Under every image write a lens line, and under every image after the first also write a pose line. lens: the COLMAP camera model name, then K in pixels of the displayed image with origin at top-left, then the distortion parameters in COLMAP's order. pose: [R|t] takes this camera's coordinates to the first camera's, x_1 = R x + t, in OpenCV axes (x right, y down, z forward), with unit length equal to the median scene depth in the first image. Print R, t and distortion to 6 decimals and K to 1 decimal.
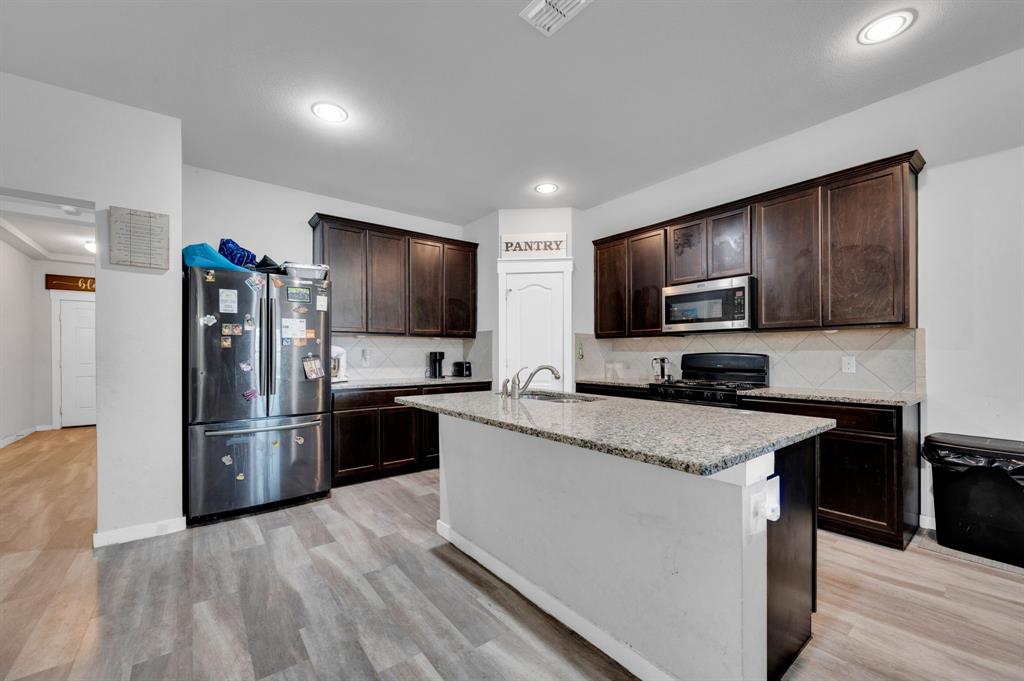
lens RADIAL K [[406.8, 0, 515.1], [0, 406.8, 351.1], [0, 0, 1]] dist [0.000956, 0.000054]
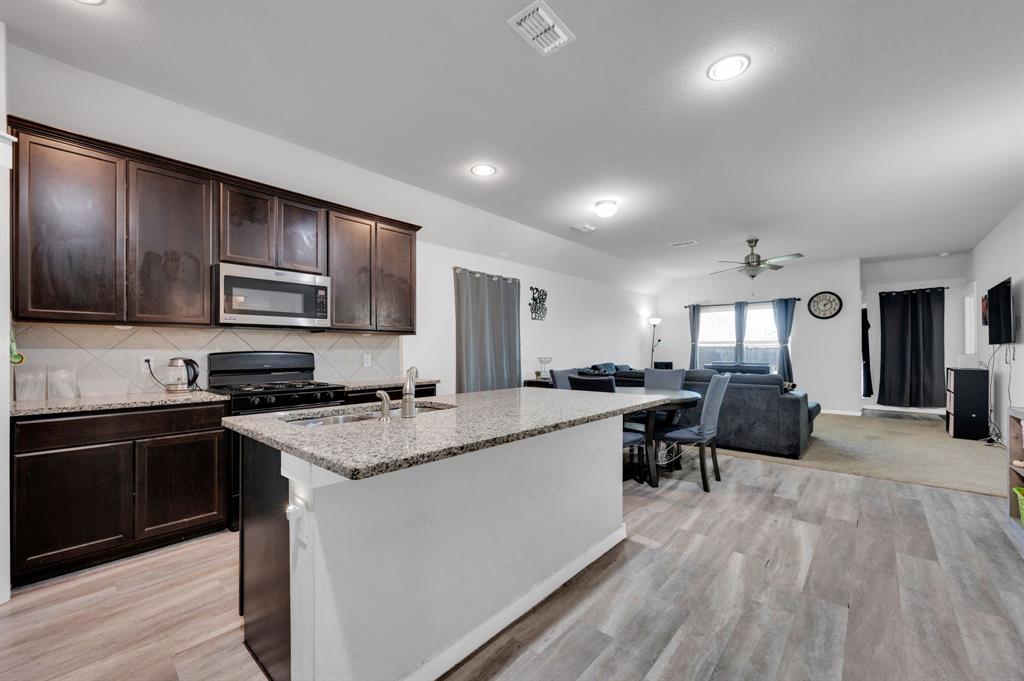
lens RADIAL K [[406.8, 0, 516.6], [0, 406.8, 347.4], [0, 0, 1]] dist [0.000956, 0.000054]
pose [[-0.174305, 0.011121, 0.984629, -0.493409], [-0.002019, 0.999930, -0.011651, 0.005142], [-0.984690, -0.004019, -0.174270, 0.656862]]
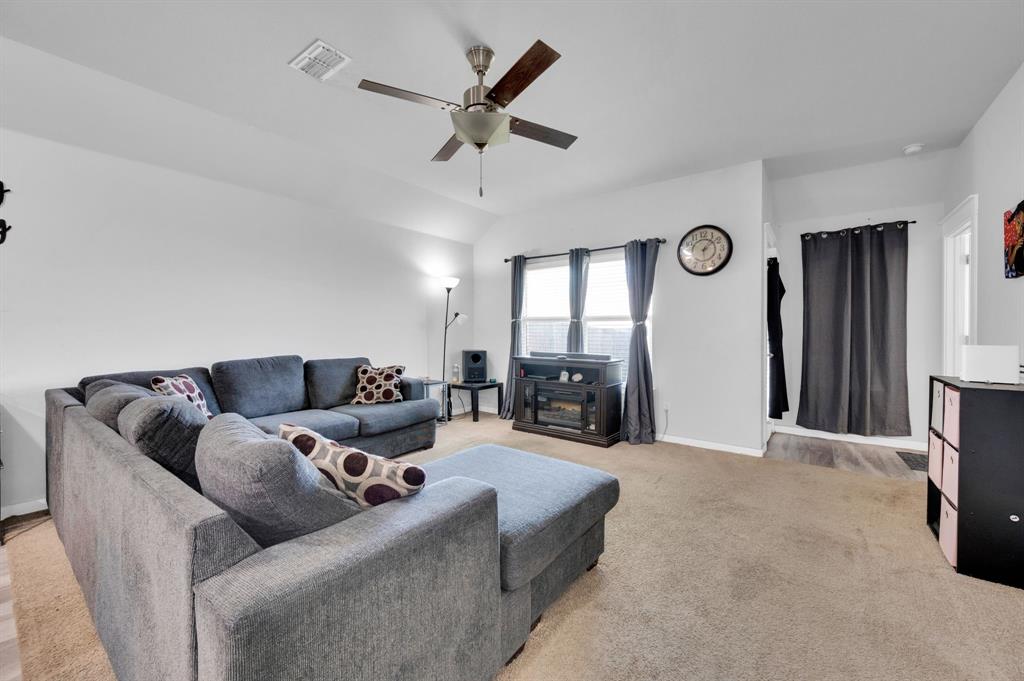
lens RADIAL K [[406.8, 0, 511.7], [0, 406.8, 333.4], [0, 0, 1]] dist [0.000956, 0.000054]
pose [[-0.244882, 0.004815, 0.969541, -0.364306], [-0.009713, 0.999925, -0.007420, 0.005588], [-0.969504, -0.011234, -0.244817, 0.477370]]
